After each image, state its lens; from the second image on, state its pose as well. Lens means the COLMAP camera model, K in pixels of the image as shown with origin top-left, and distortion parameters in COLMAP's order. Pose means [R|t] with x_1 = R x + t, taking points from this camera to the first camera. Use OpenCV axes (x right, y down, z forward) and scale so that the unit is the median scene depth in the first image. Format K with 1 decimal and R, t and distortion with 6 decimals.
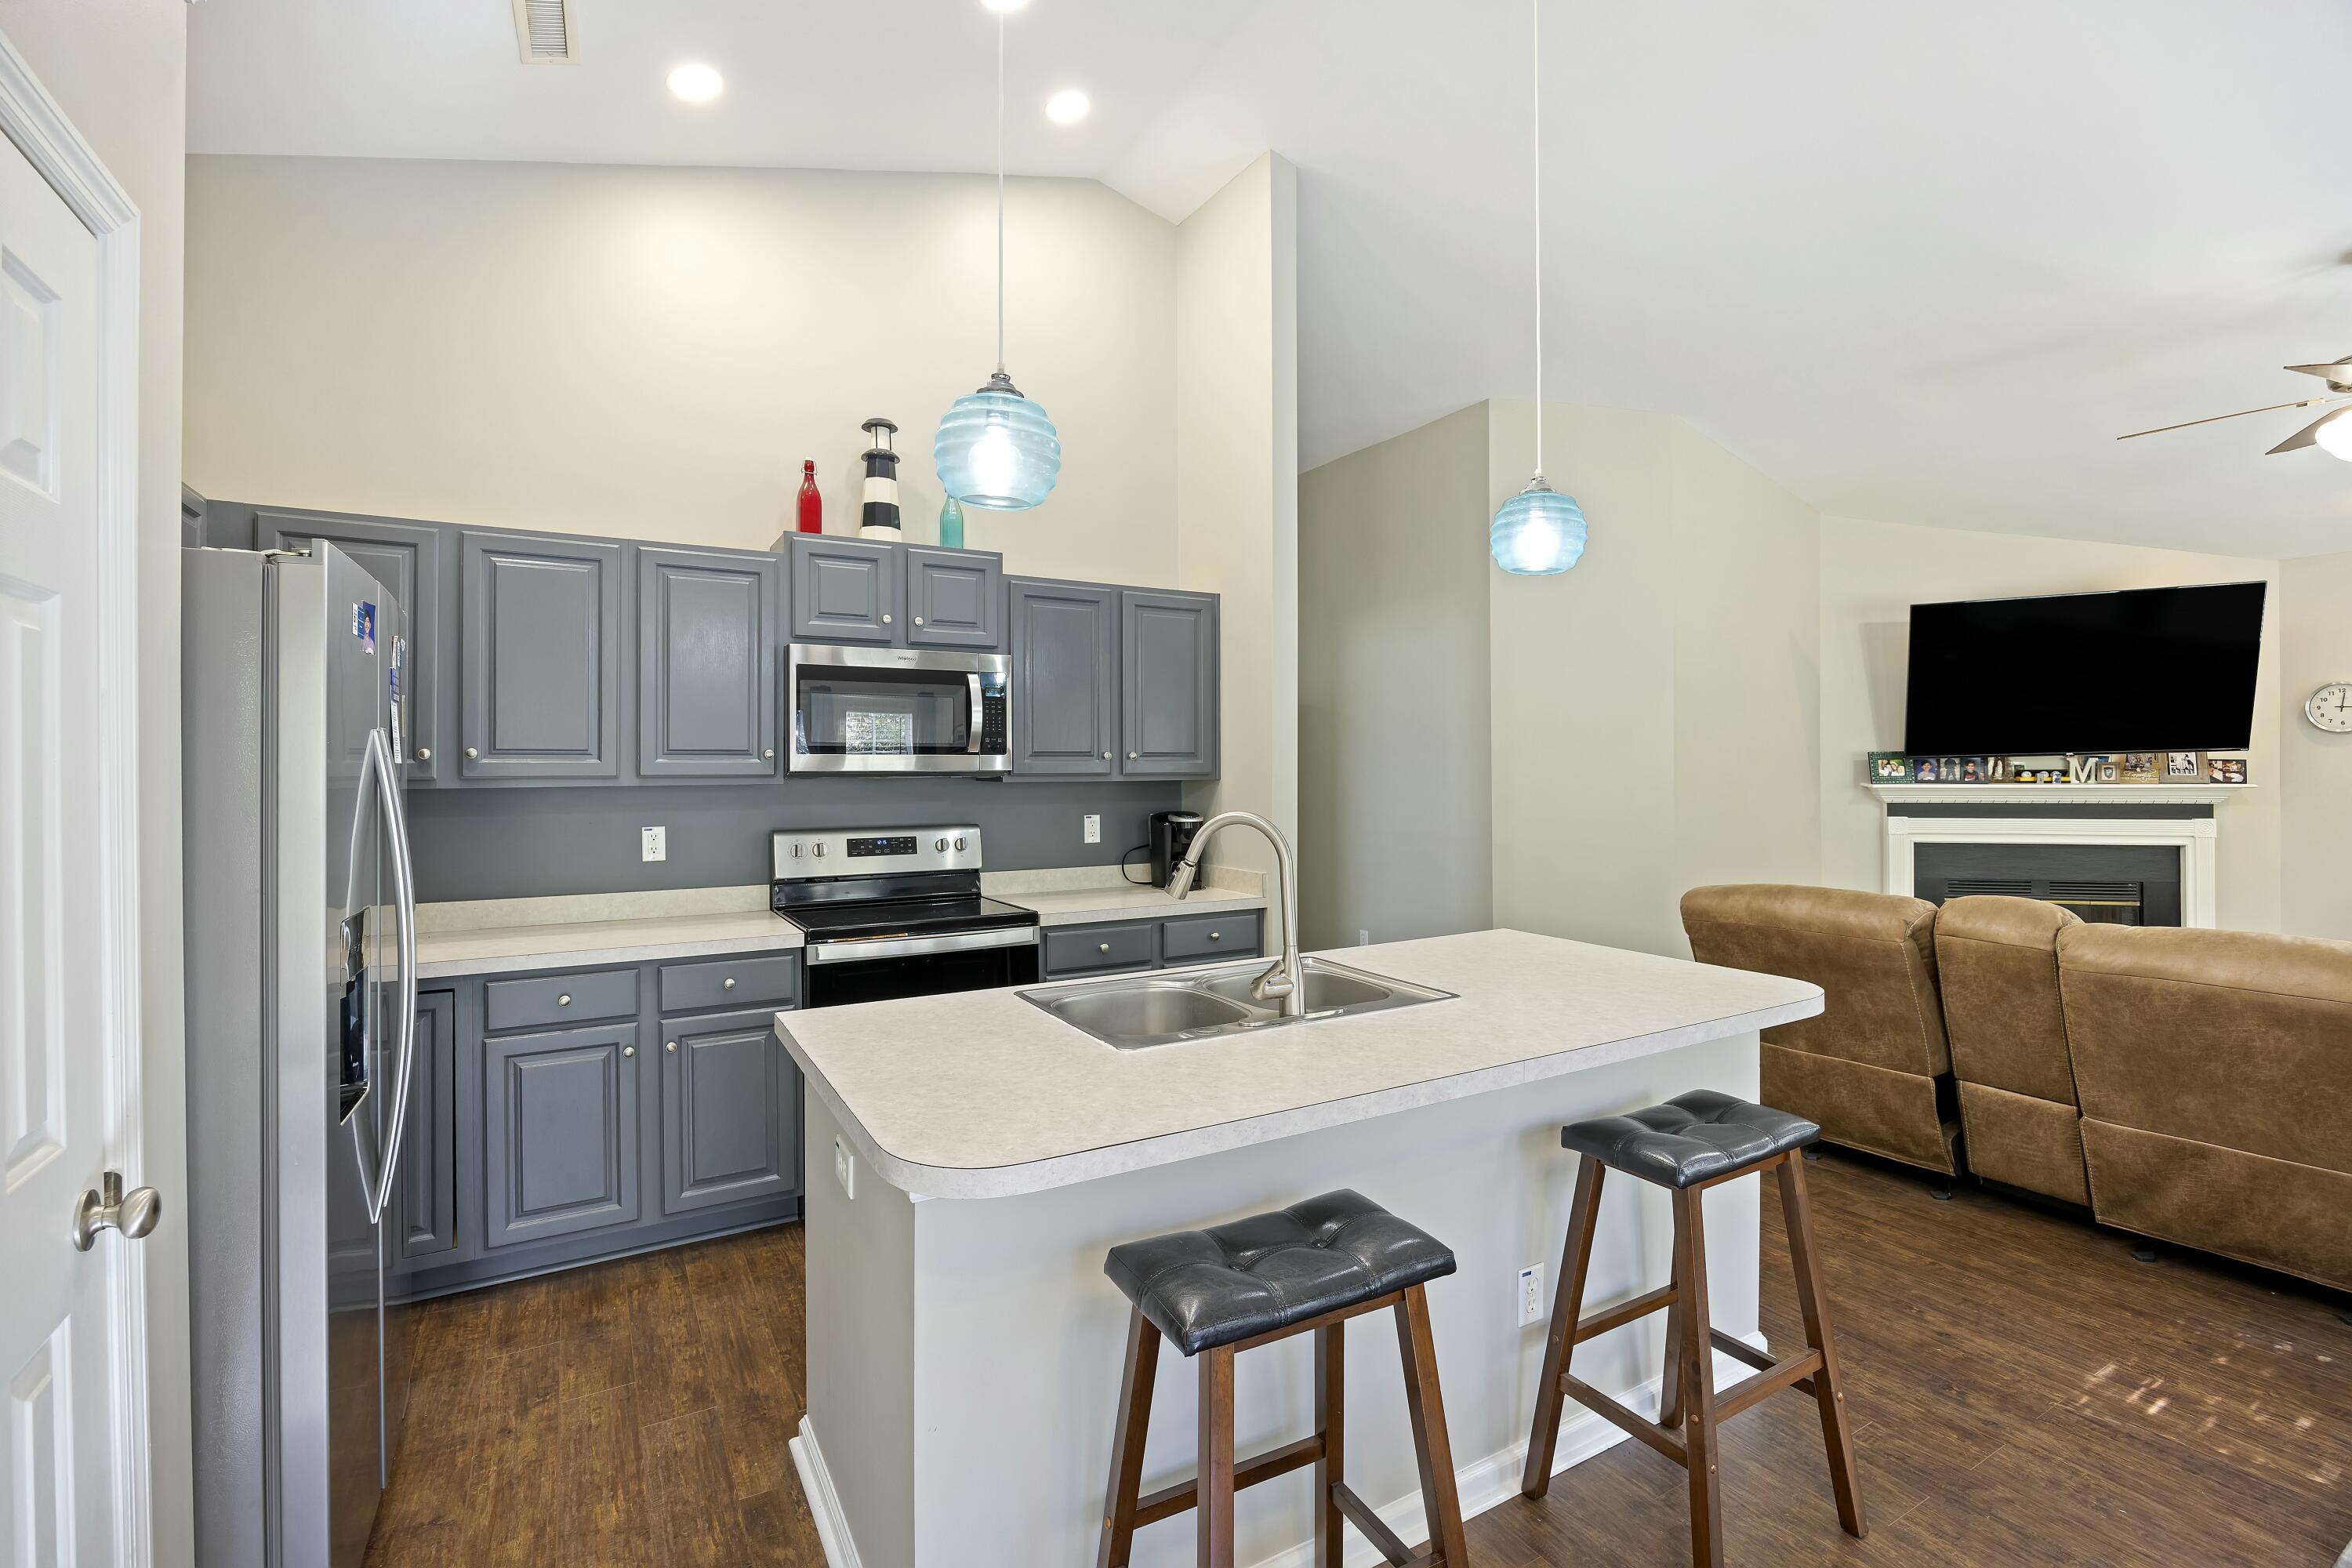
lens RADIAL K [[1038.8, 0, 1176.0], [0, 1038.8, 784.0], [0, 0, 1]] dist [0.001266, 0.000033]
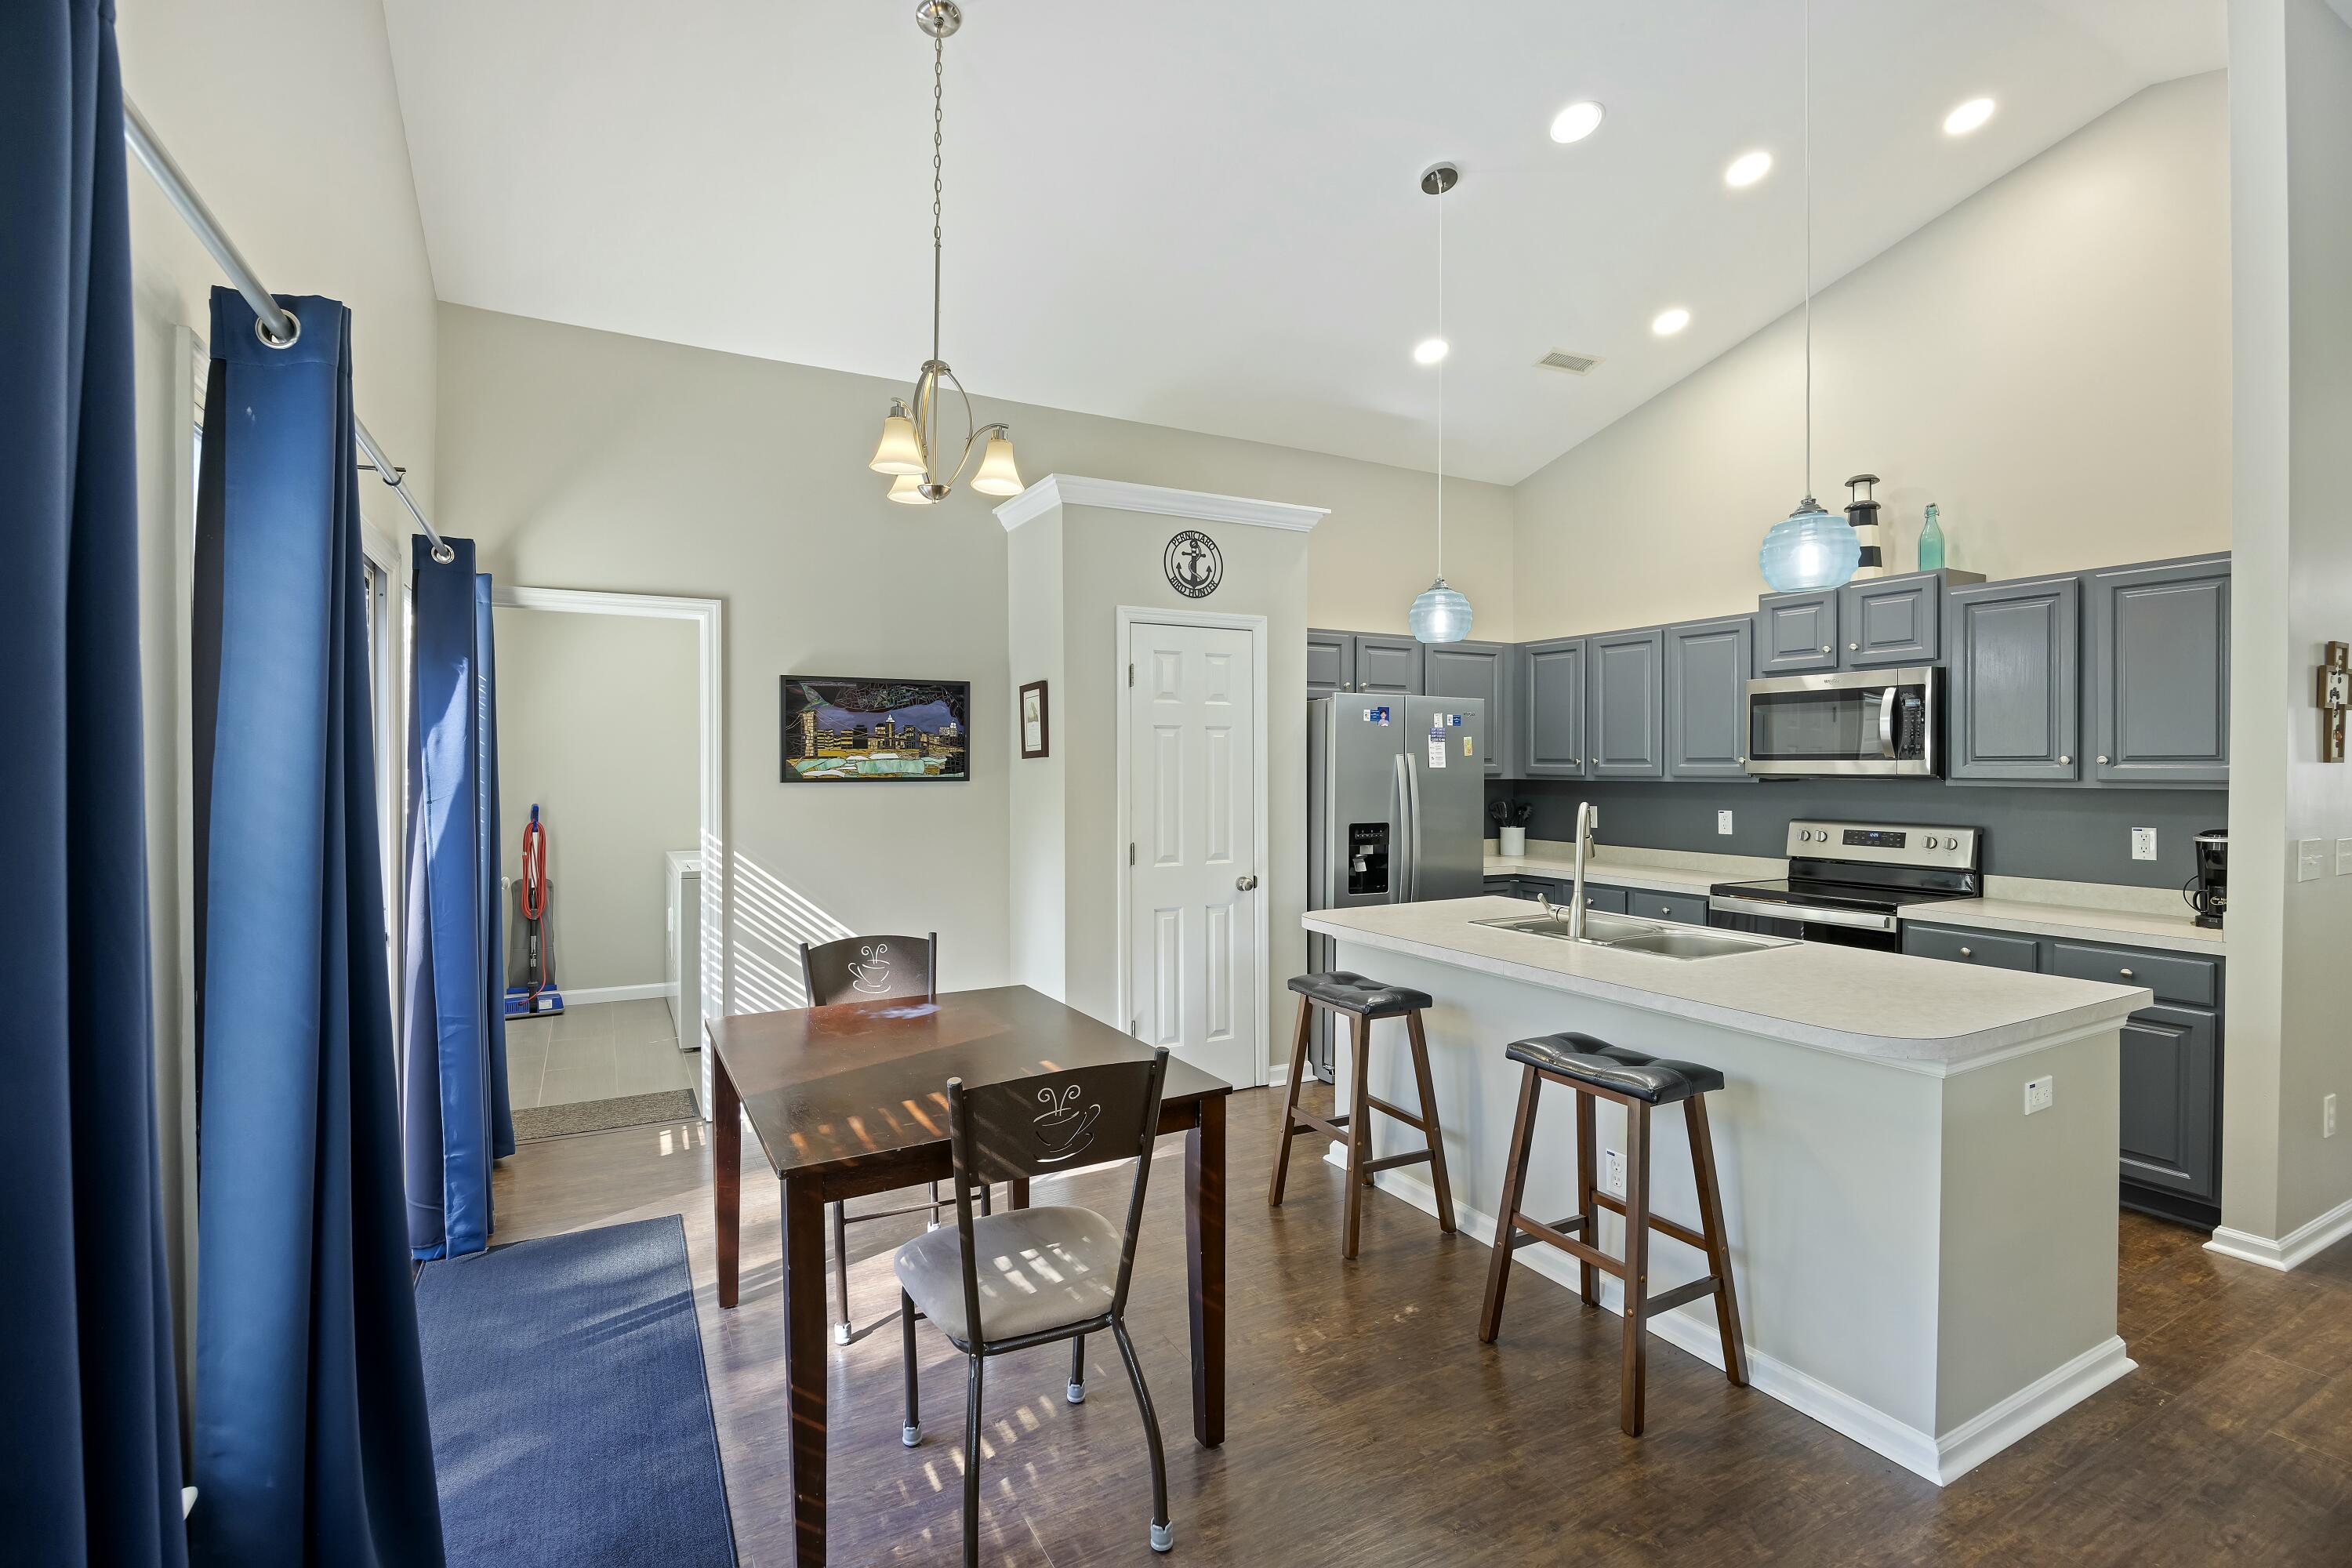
lens RADIAL K [[1089.6, 0, 1171.8], [0, 1089.6, 778.4], [0, 0, 1]] dist [-0.015442, 0.000746]
pose [[-0.019643, 0.011464, -0.999741, 0.992645], [-0.023045, 0.999663, 0.011916, -0.003963], [0.999541, 0.023273, -0.019372, 0.247603]]
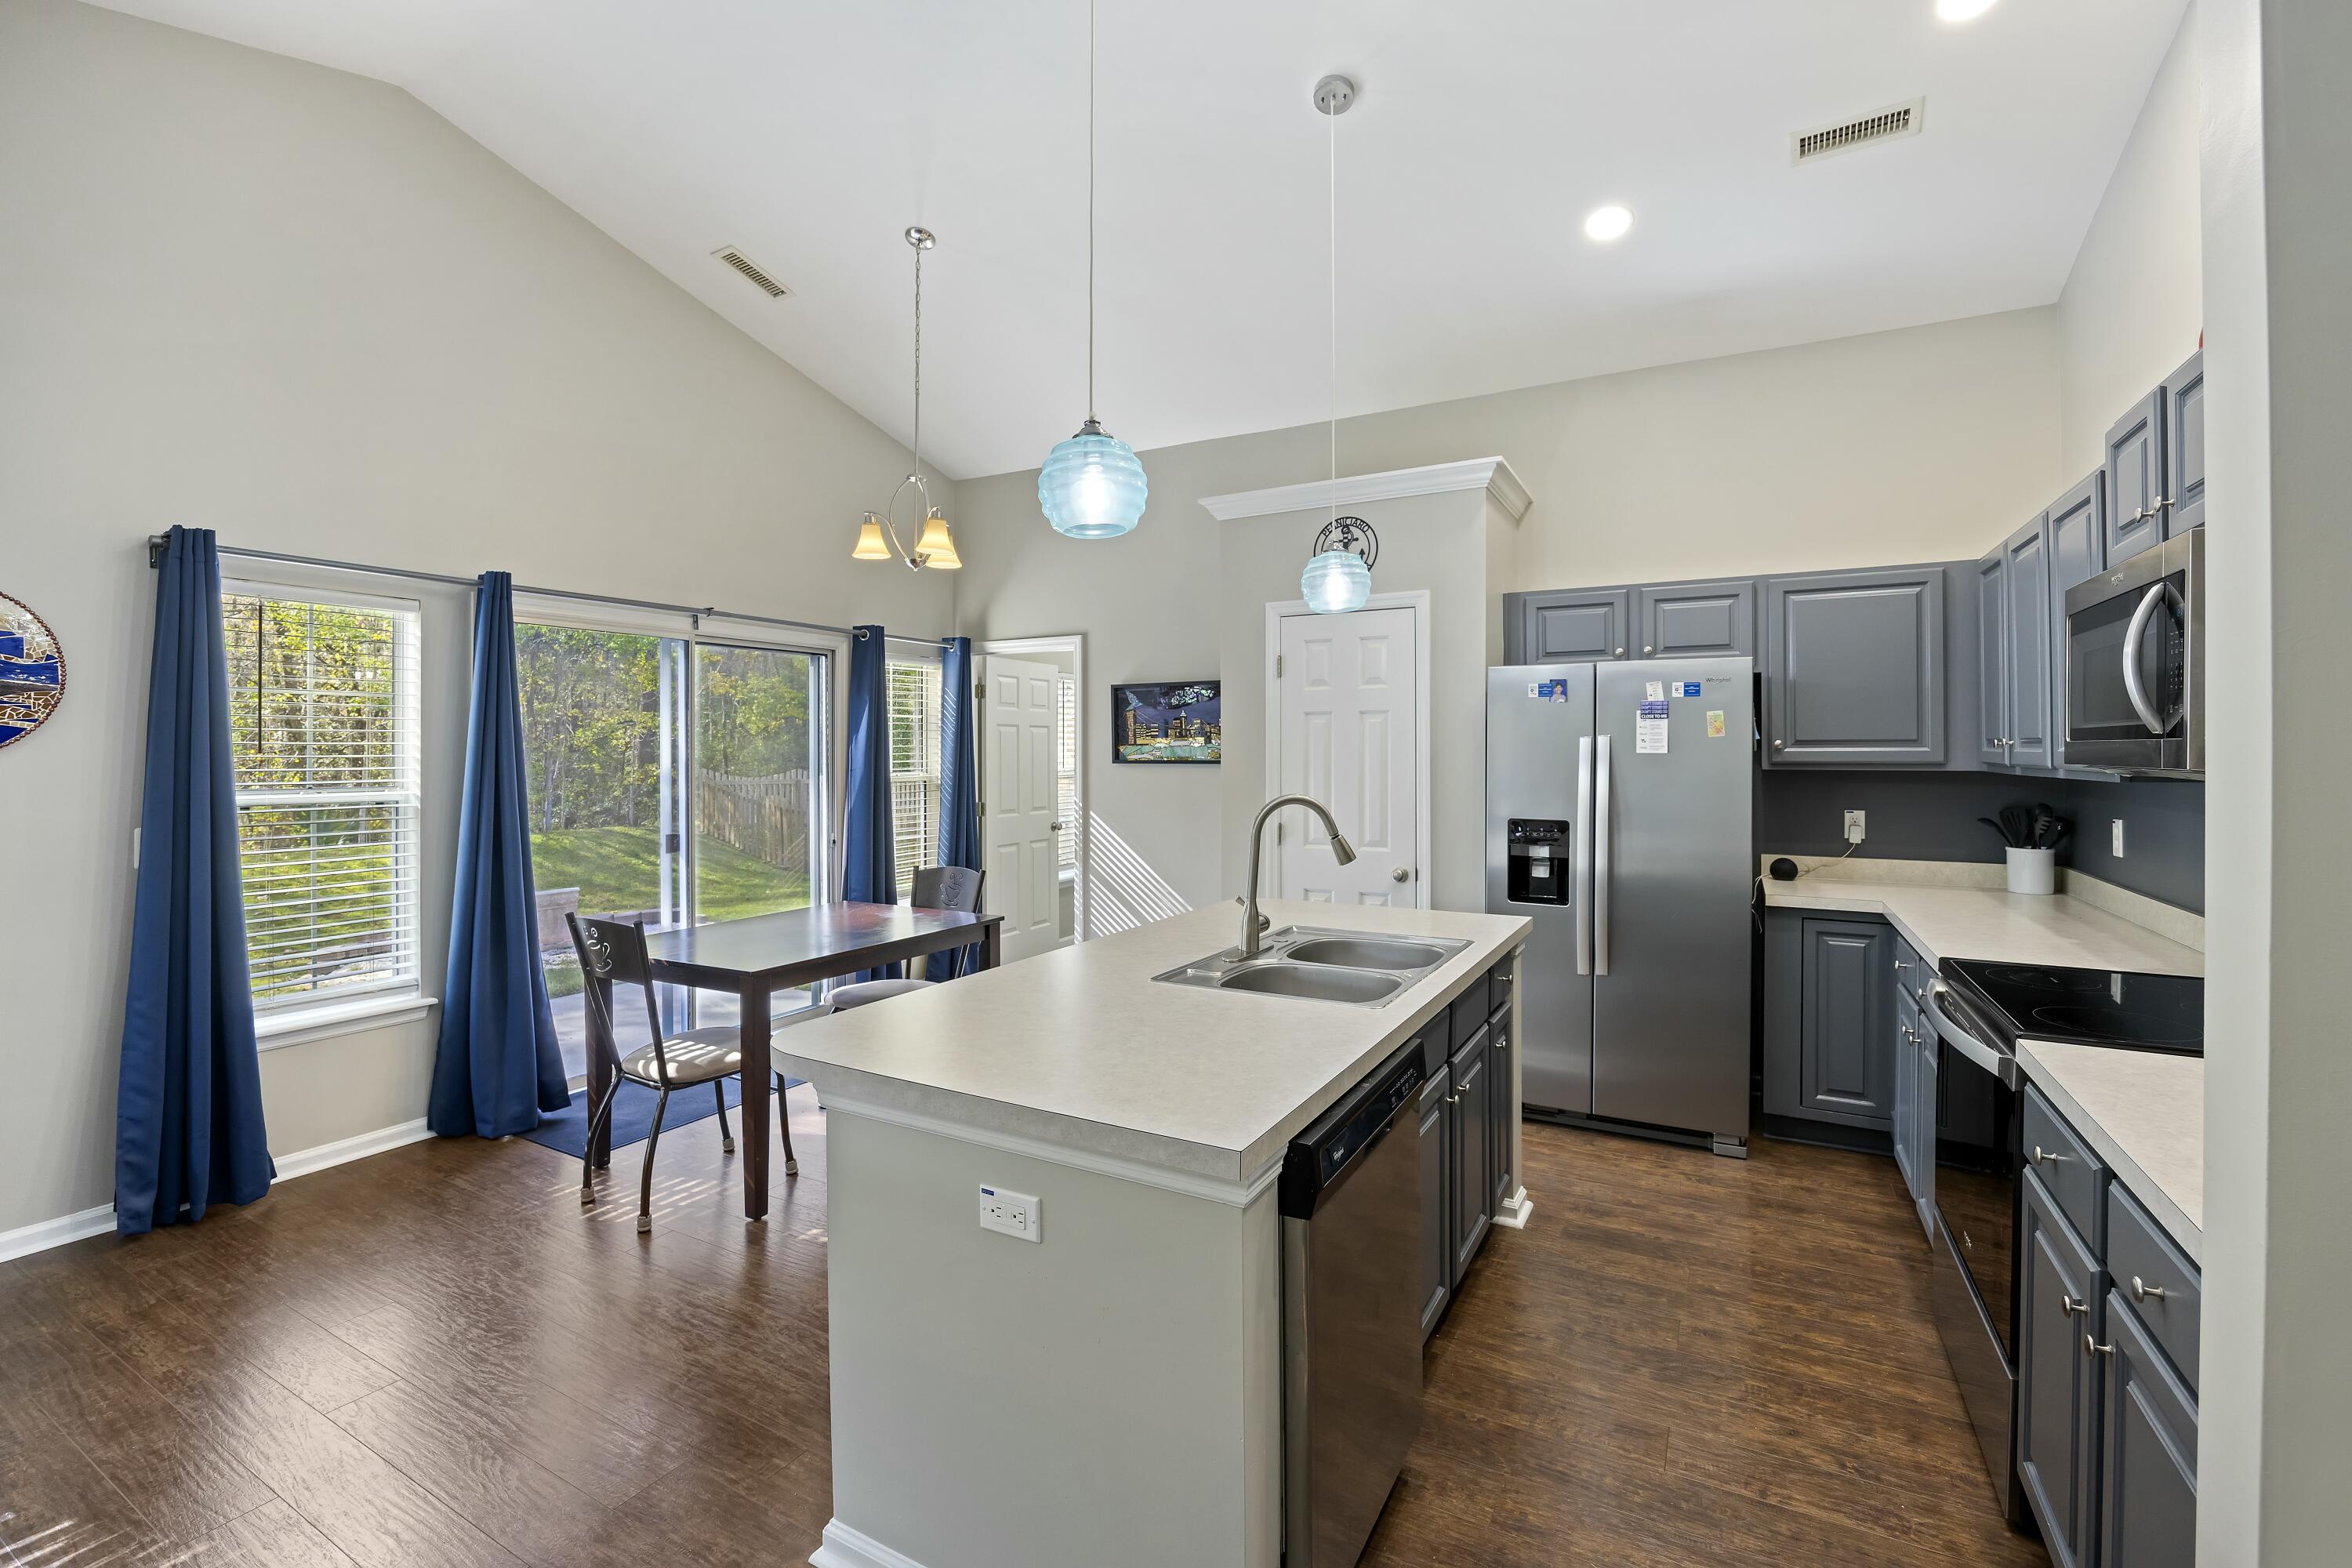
lens RADIAL K [[999.1, 0, 1185.7], [0, 999.1, 749.8], [0, 0, 1]] dist [-0.039197, -0.000043]
pose [[-0.852456, -0.002858, -0.522792, 0.479129], [-0.013600, 0.999768, 0.016711, -0.022295], [0.522623, 0.021355, -0.852297, 1.162259]]
